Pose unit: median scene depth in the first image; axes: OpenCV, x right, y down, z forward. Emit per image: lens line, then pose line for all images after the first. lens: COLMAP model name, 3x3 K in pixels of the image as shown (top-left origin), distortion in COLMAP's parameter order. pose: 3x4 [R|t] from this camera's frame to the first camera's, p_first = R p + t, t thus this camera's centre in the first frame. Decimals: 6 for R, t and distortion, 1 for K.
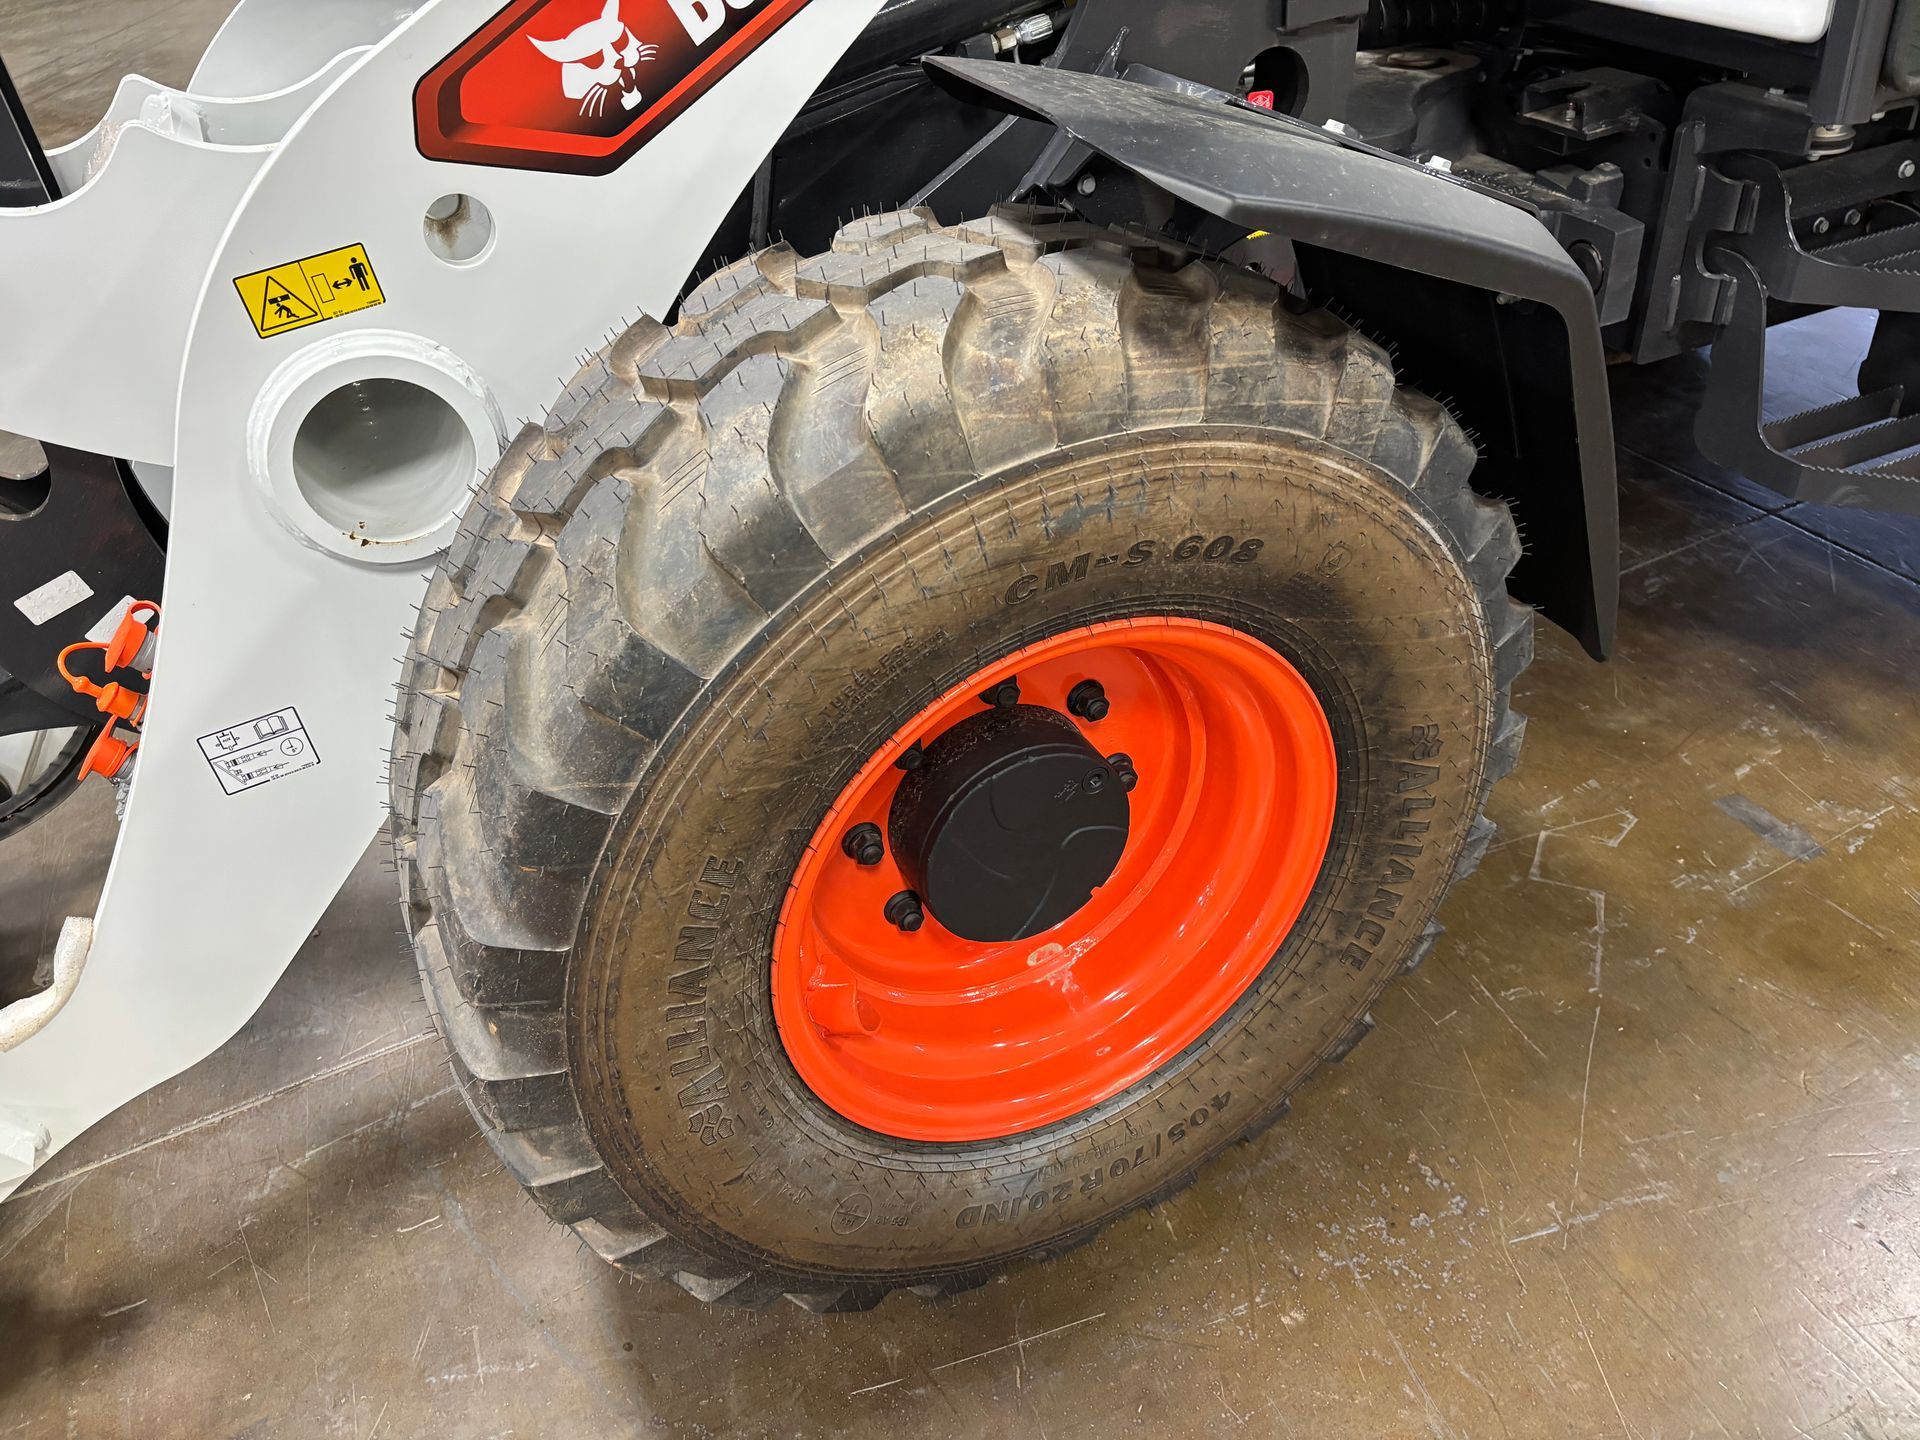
lens RADIAL K [[1448.0, 0, 961.0], [0, 1448.0, 704.9], [0, 0, 1]] dist [0.055938, -0.056976]
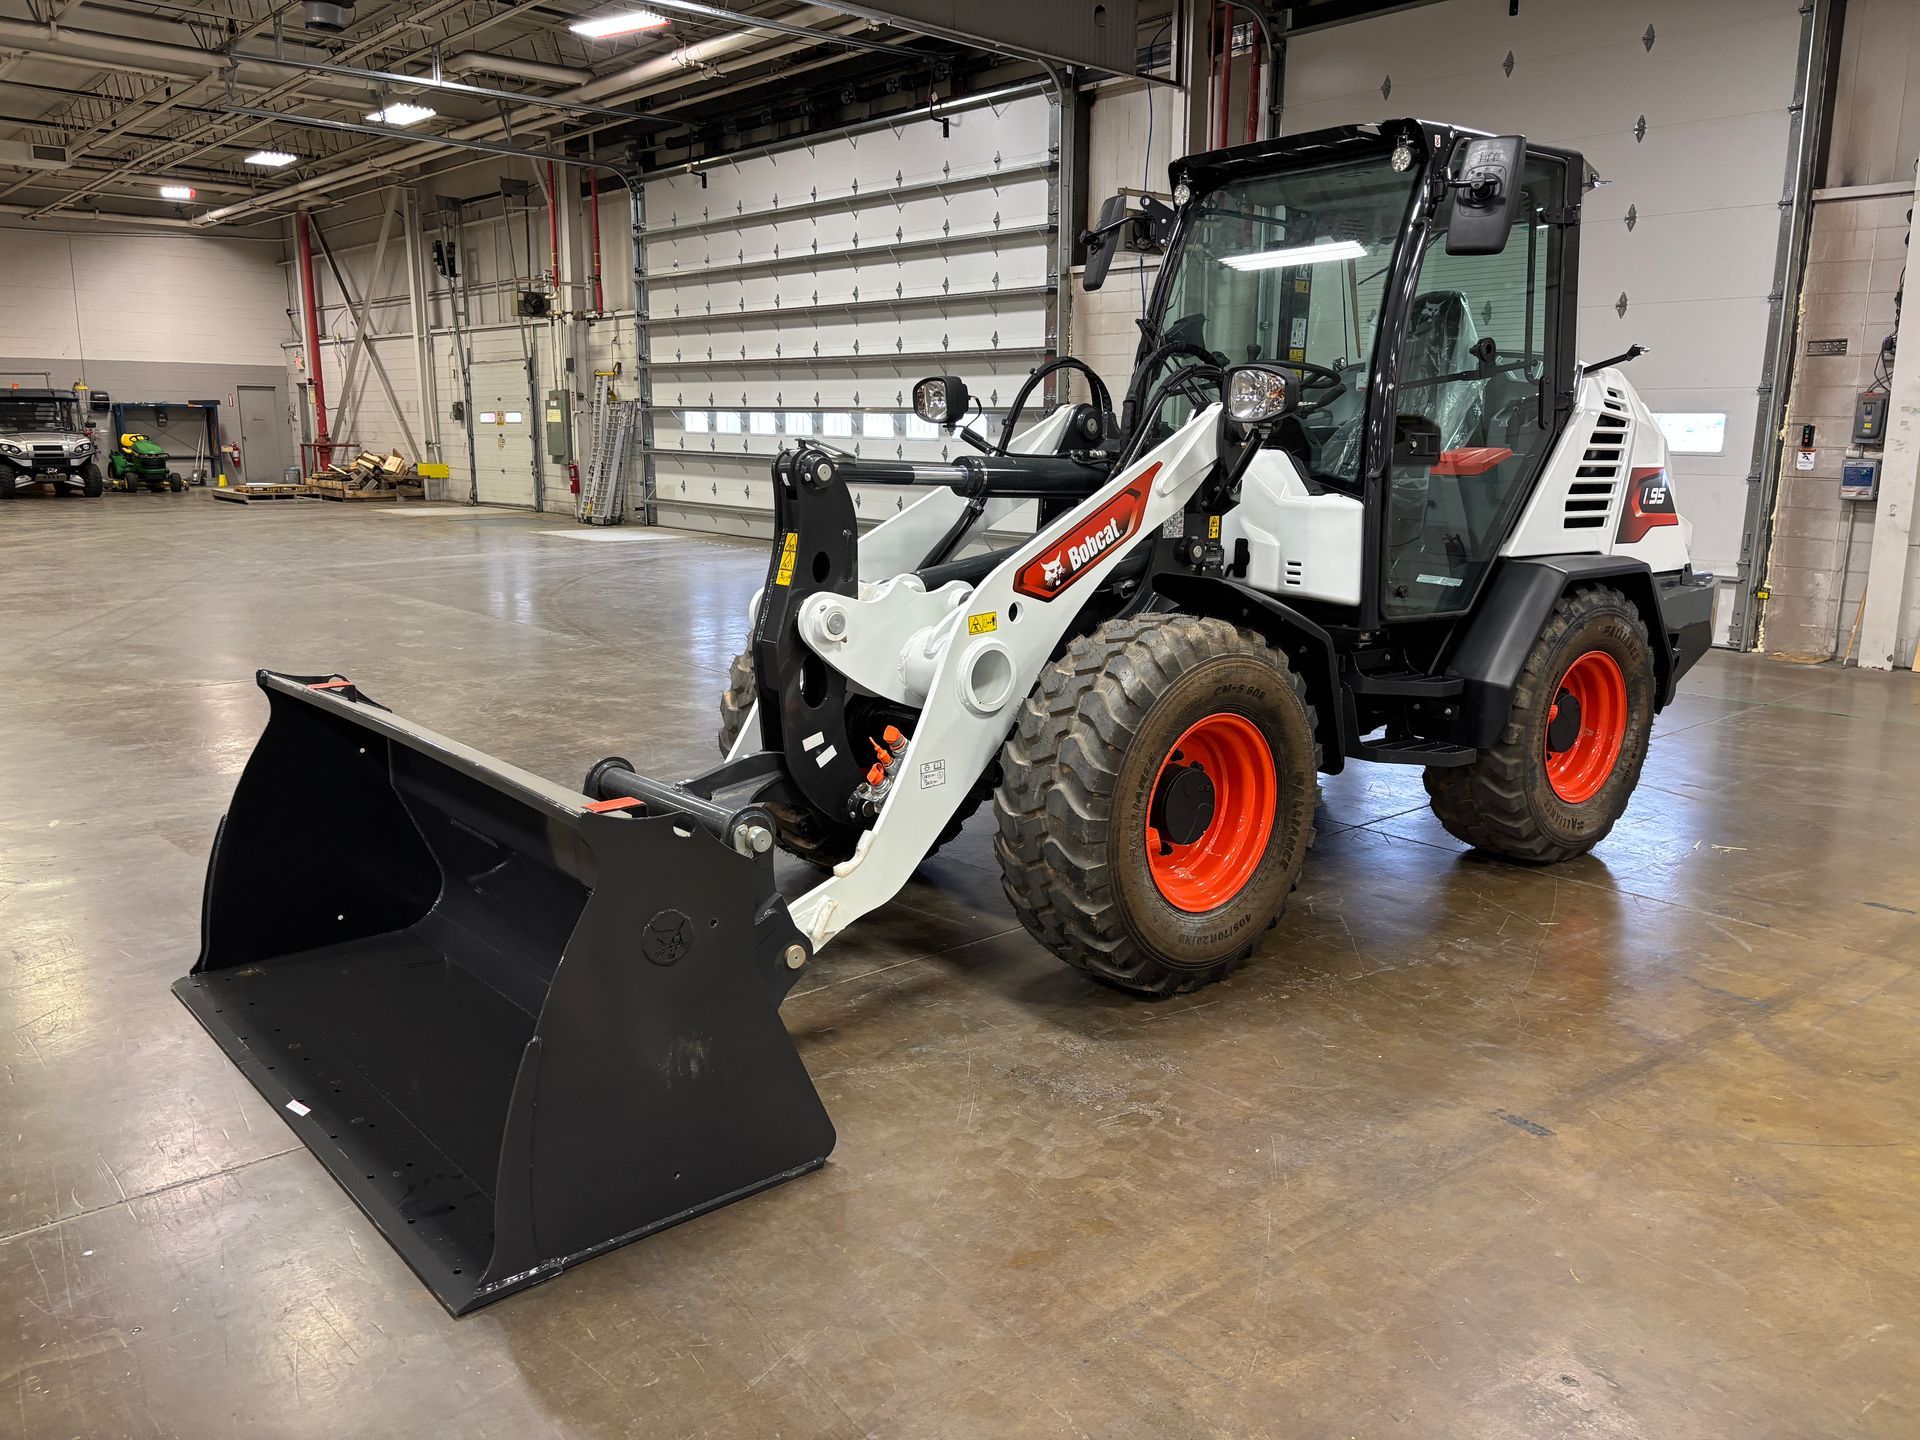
lens RADIAL K [[1448.0, 0, 961.0], [0, 1448.0, 704.9], [0, 0, 1]] dist [0.055938, -0.056976]
pose [[0.958104, 0.050849, 0.281872, -1.383461], [0.078219, 0.900257, -0.428275, 1.263802], [-0.275535, 0.432379, 0.858562, -1.696621]]
